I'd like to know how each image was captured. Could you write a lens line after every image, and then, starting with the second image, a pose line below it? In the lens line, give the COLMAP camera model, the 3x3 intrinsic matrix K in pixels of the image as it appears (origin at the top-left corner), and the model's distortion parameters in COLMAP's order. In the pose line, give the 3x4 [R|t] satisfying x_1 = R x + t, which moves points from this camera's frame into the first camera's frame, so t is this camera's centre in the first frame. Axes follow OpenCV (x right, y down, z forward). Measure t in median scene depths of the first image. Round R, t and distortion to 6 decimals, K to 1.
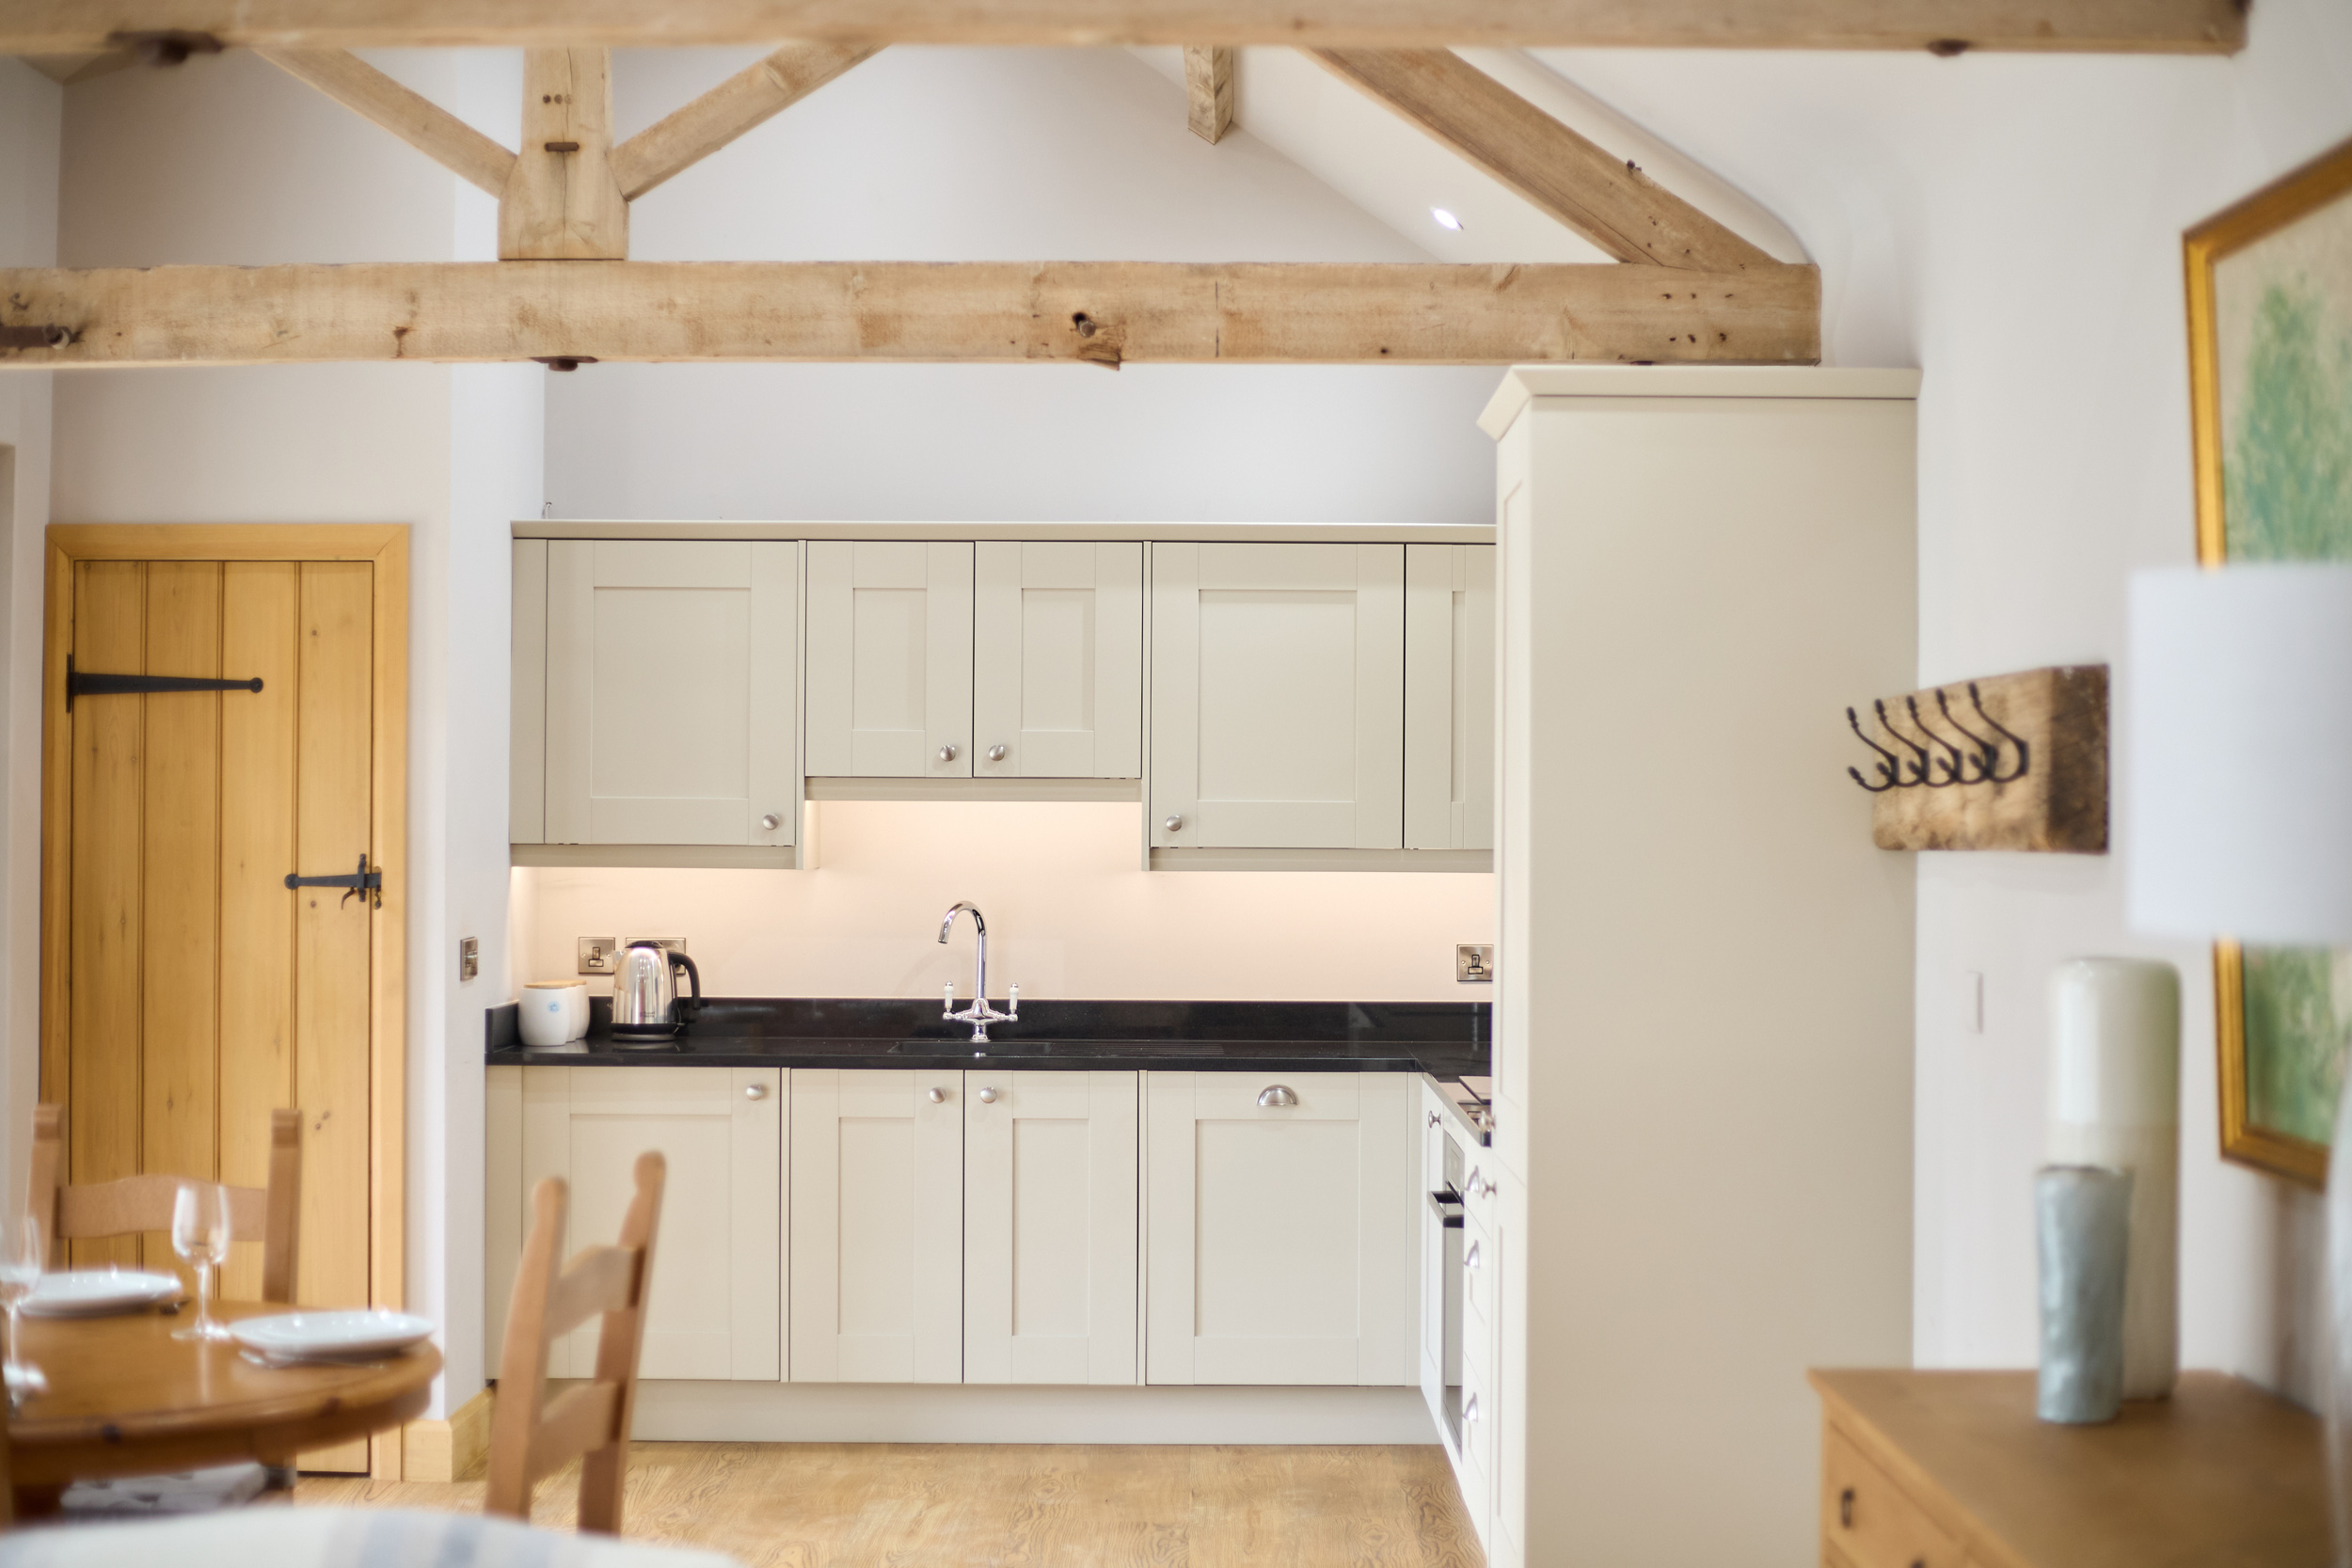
lens RADIAL K [[3371.1, 0, 1176.0], [0, 3371.1, 784.0], [0, 0, 1]] dist [-0.111620, 0.059566]
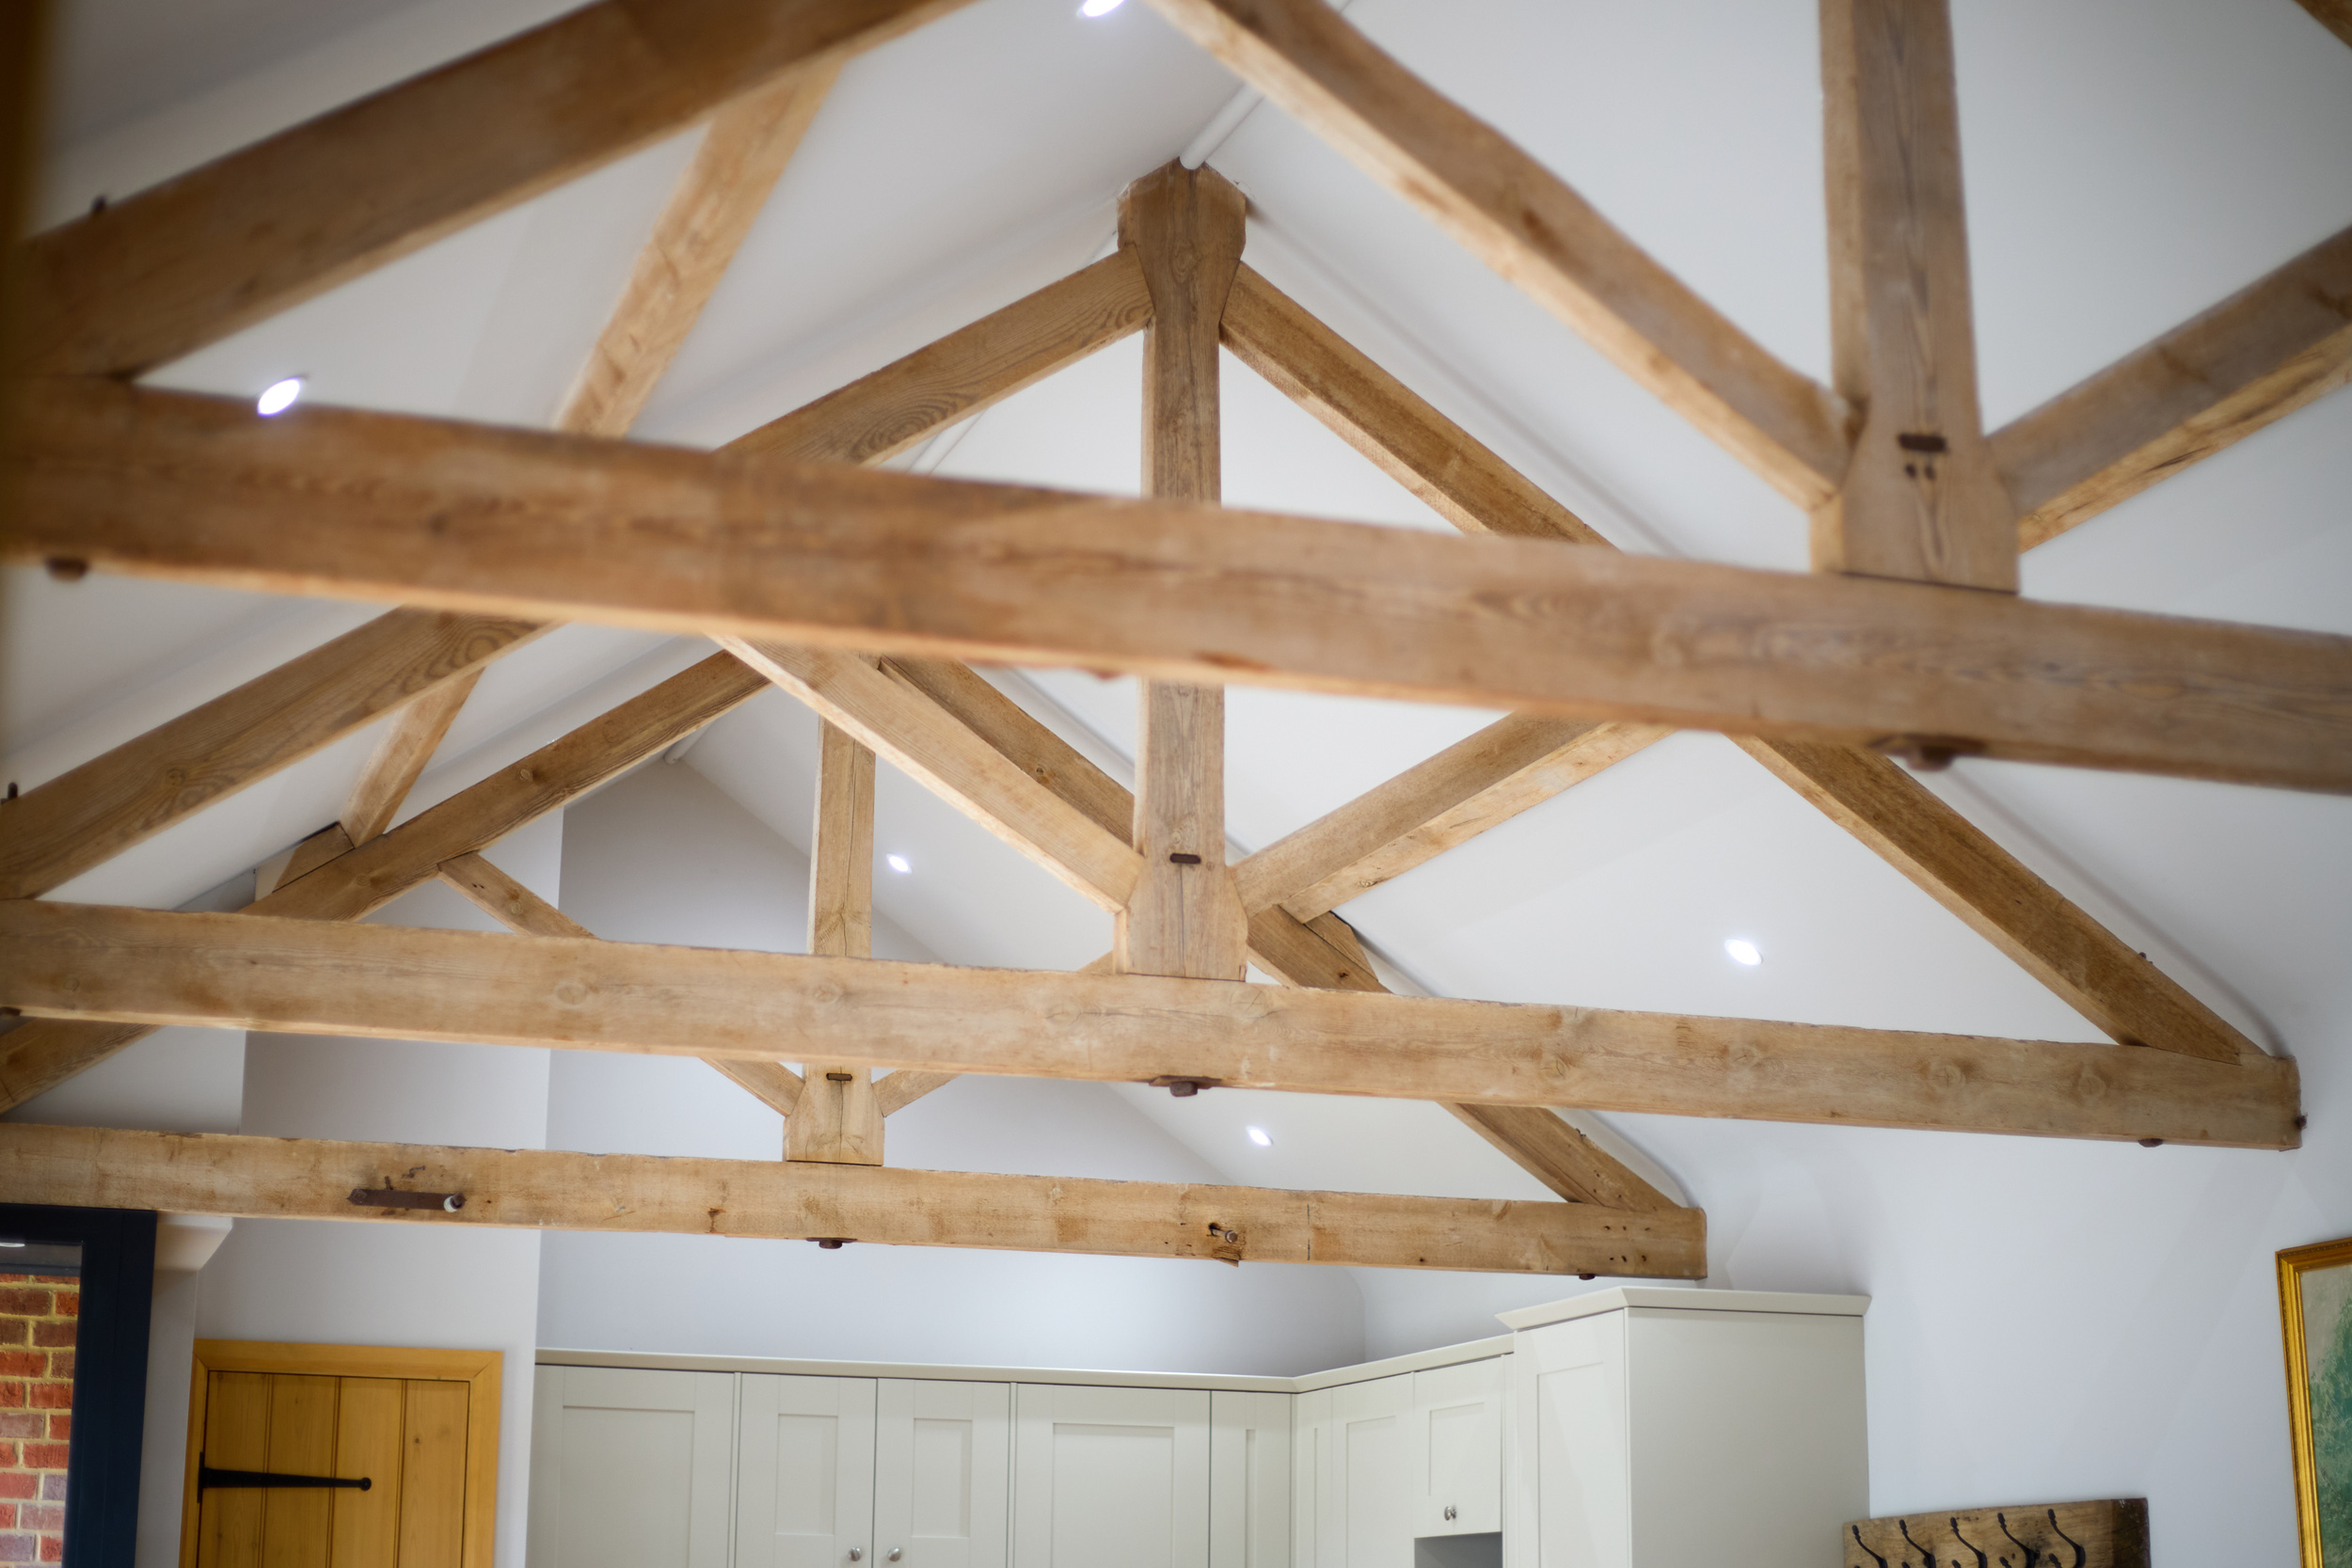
lens RADIAL K [[3540.1, 0, 1176.0], [0, 3540.1, 784.0], [0, 0, 1]] dist [-0.109453, 0.029368]
pose [[0.944178, 0.082487, 0.318942, -0.509465], [-0.007526, 0.973294, -0.229440, 0.013931], [-0.329350, 0.214231, 0.919583, -0.337538]]
